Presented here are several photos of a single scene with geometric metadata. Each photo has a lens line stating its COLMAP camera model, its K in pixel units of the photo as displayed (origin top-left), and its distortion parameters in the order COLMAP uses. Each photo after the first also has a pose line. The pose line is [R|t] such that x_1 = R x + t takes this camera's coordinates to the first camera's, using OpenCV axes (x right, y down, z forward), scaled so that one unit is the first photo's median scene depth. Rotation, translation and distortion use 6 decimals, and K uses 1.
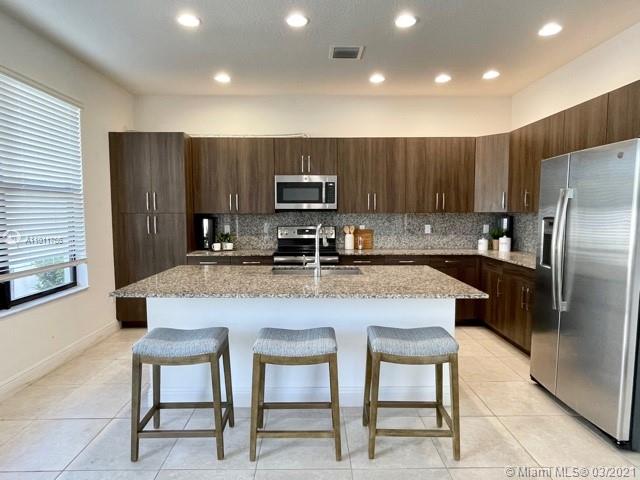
lens RADIAL K [[395.3, 0, 308.1], [0, 395.3, 242.7], [0, 0, 1]] dist [0.000981, 0.000970]
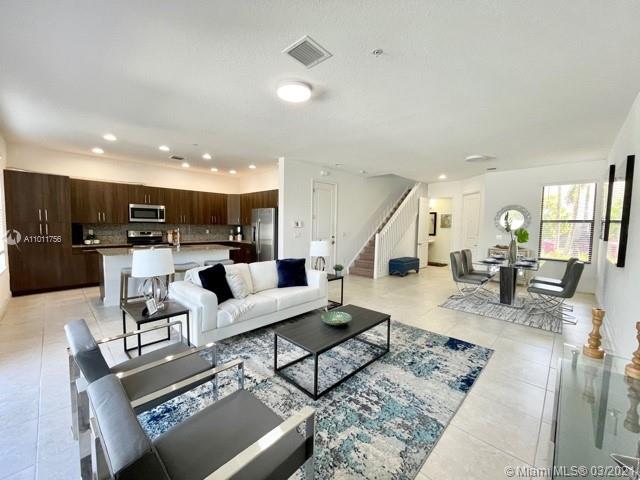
lens RADIAL K [[260.0, 0, 320.0], [0, 260.0, 240.0], [0, 0, 1]] dist [-0.000481, -0.000033]
pose [[0.701019, -0.026551, 0.712648, -0.341467], [0.038105, 0.999274, -0.000253, 0.042802], [-0.712123, 0.027333, 0.701522, -0.557269]]
